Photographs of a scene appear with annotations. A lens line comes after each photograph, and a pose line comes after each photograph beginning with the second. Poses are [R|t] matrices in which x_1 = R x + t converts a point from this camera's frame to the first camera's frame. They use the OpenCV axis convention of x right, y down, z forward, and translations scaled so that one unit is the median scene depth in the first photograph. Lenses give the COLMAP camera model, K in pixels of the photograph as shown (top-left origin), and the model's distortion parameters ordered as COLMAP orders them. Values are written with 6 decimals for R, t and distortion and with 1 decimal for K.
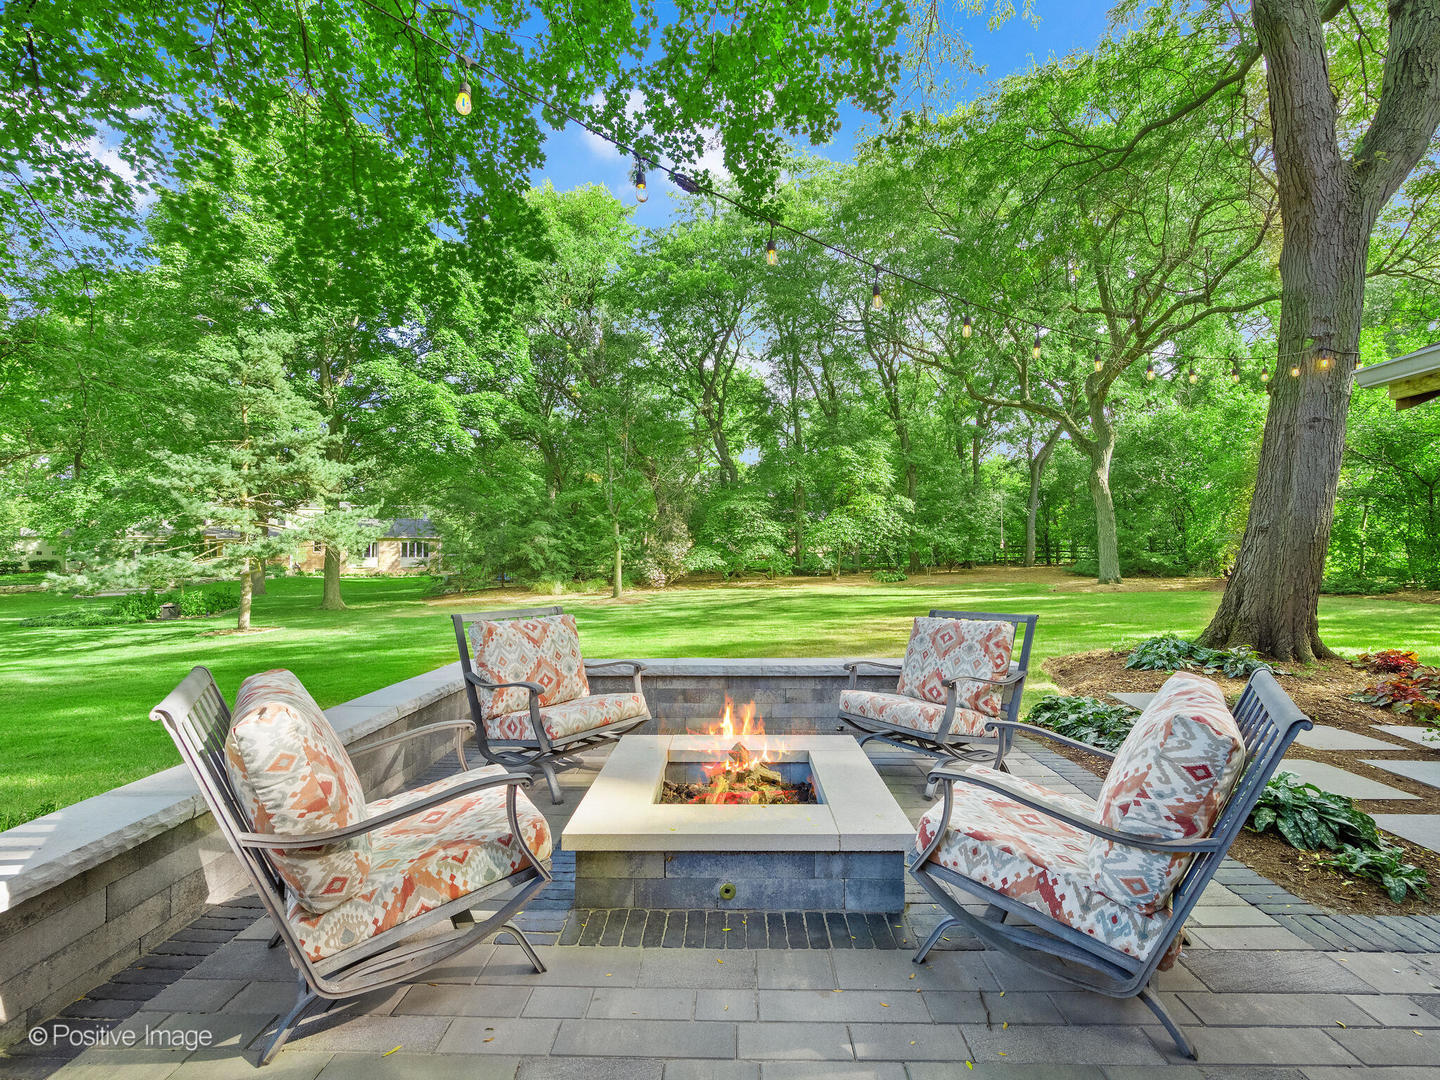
lens RADIAL K [[645.3, 0, 724.3], [0, 645.3, 543.0], [0, 0, 1]] dist [-0.001983, 0.002243]
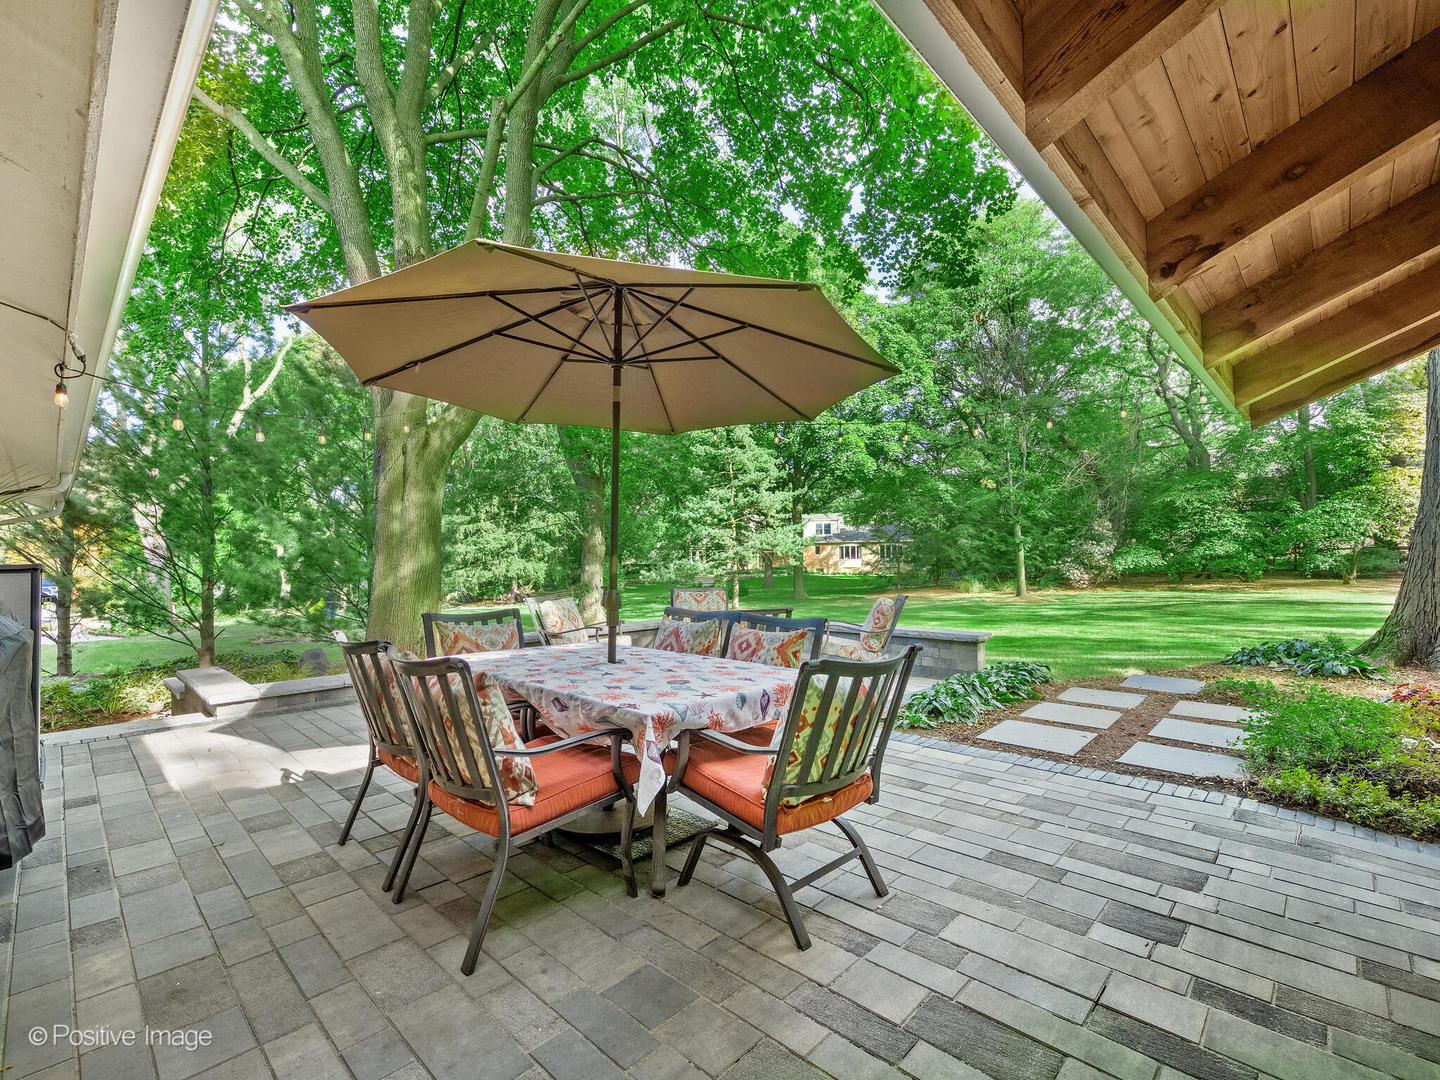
lens RADIAL K [[645.3, 0, 722.6], [0, 645.3, 541.7], [0, 0, 1]] dist [-0.001983, 0.002243]
pose [[0.732999, -0.026396, -0.679718, 0.188945], [0.025326, 0.999613, -0.011508, -0.003413], [0.679758, -0.008779, 0.733384, -0.082801]]
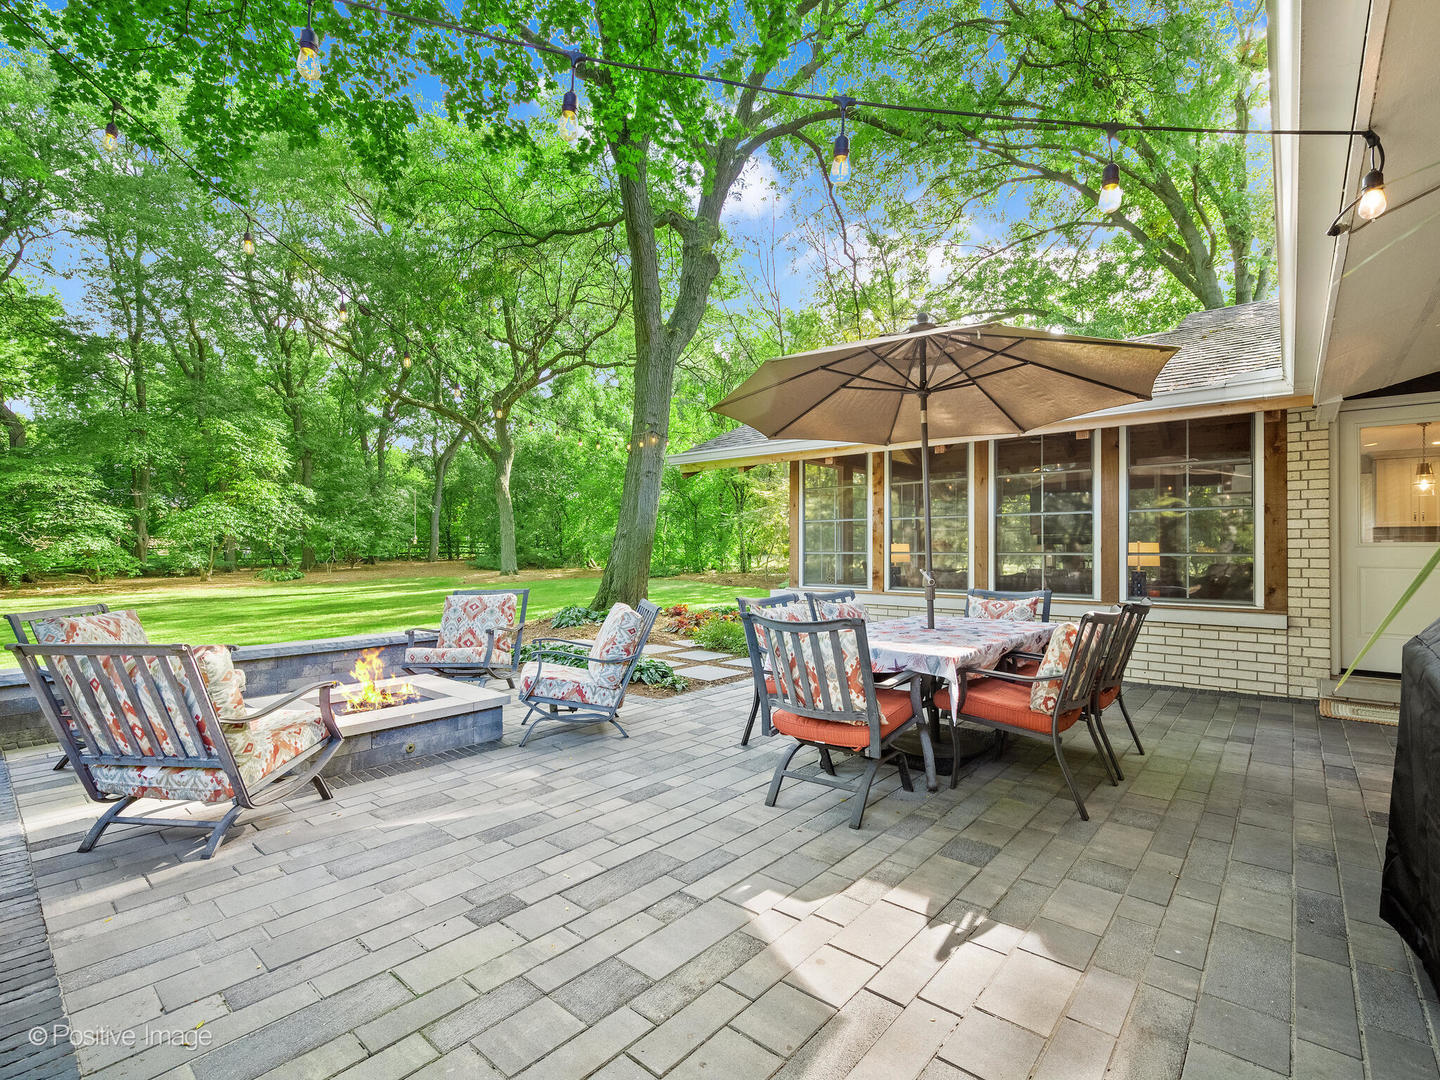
lens RADIAL K [[668.7, 0, 729.8], [0, 668.7, 547.1], [0, 0, 1]] dist [-0.000536, -0.000537]
pose [[0.636736, 0.004398, 0.771070, -0.075783], [-0.015393, 0.999857, 0.007008, -0.002080], [-0.770929, -0.016332, 0.636712, -0.071759]]
